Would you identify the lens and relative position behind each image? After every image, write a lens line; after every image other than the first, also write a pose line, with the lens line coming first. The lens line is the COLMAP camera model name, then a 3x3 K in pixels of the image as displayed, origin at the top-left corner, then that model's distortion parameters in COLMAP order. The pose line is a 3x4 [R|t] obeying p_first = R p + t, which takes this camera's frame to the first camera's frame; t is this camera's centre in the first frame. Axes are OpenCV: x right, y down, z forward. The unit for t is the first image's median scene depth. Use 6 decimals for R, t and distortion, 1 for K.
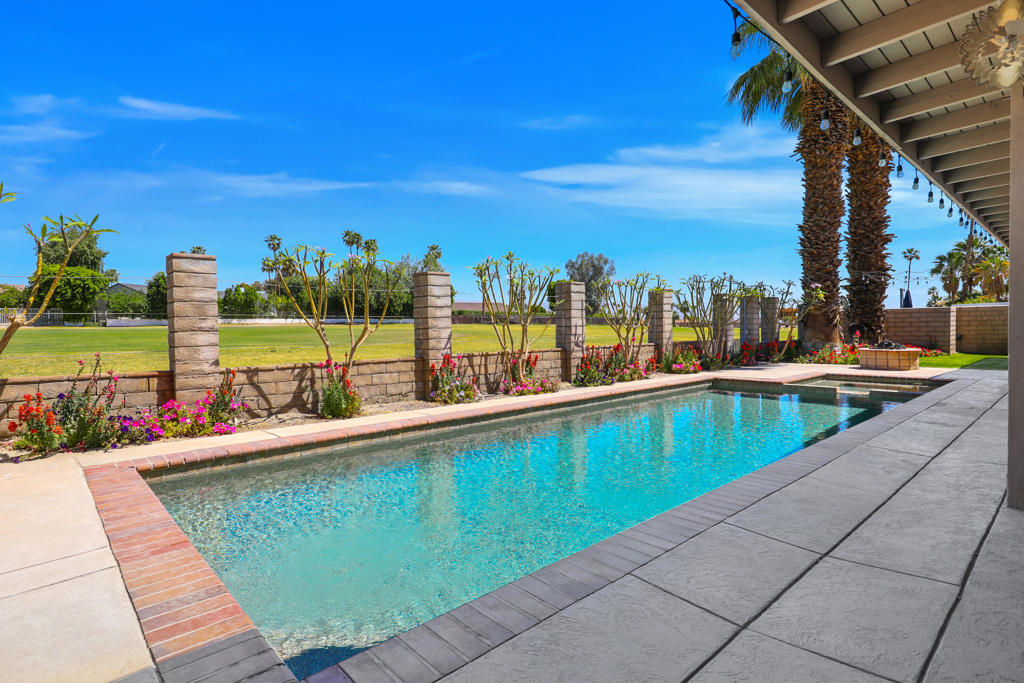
lens RADIAL K [[525.3, 0, 513.2], [0, 525.3, 341.6], [0, 0, 1]] dist [0.009382, 0.000981]
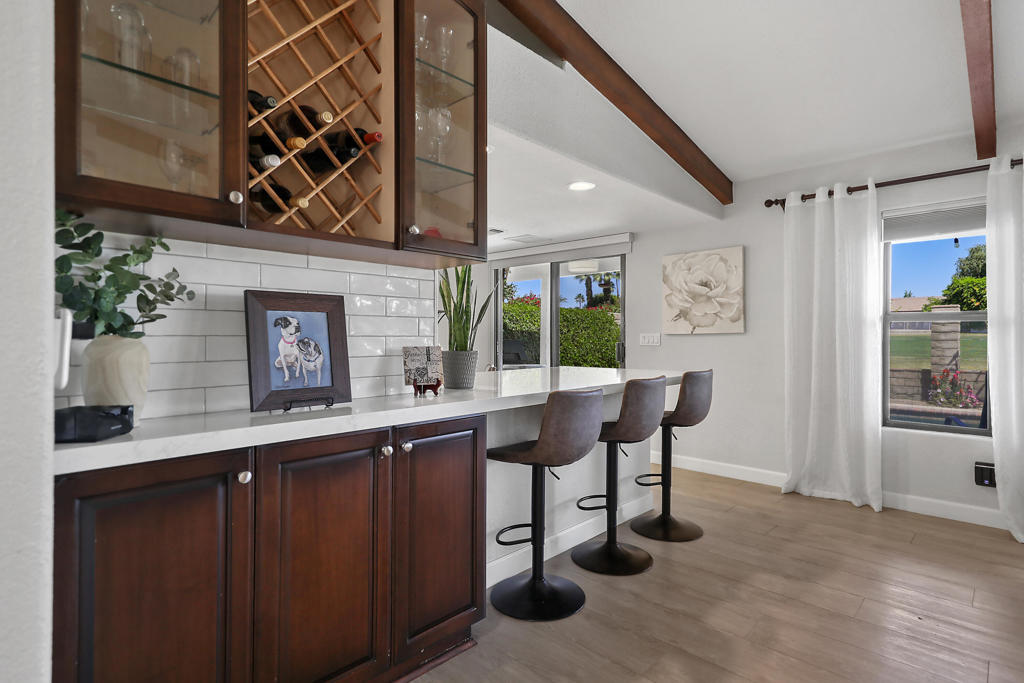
lens RADIAL K [[525.3, 0, 513.1], [0, 525.3, 337.6], [0, 0, 1]] dist [0.009382, 0.000981]
pose [[0.082716, 0.013129, -0.996487, 0.290260], [-0.028365, 0.999539, 0.010815, -0.009895], [0.996169, 0.027371, 0.083050, -0.046687]]
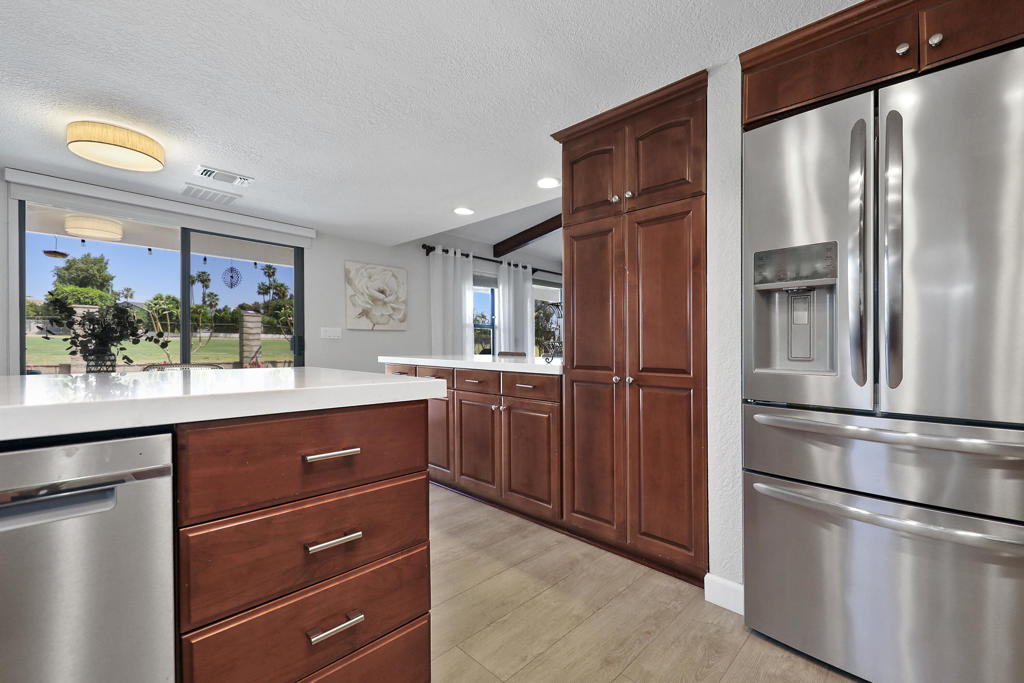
lens RADIAL K [[434.2, 0, 519.4], [0, 434.2, 344.2], [0, 0, 1]] dist [0.001948, -0.000221]
pose [[0.996392, 0.025553, 0.080927, 0.176302], [-0.022990, 0.999209, -0.032441, -0.000973], [-0.081692, 0.030463, 0.996192, -0.150915]]
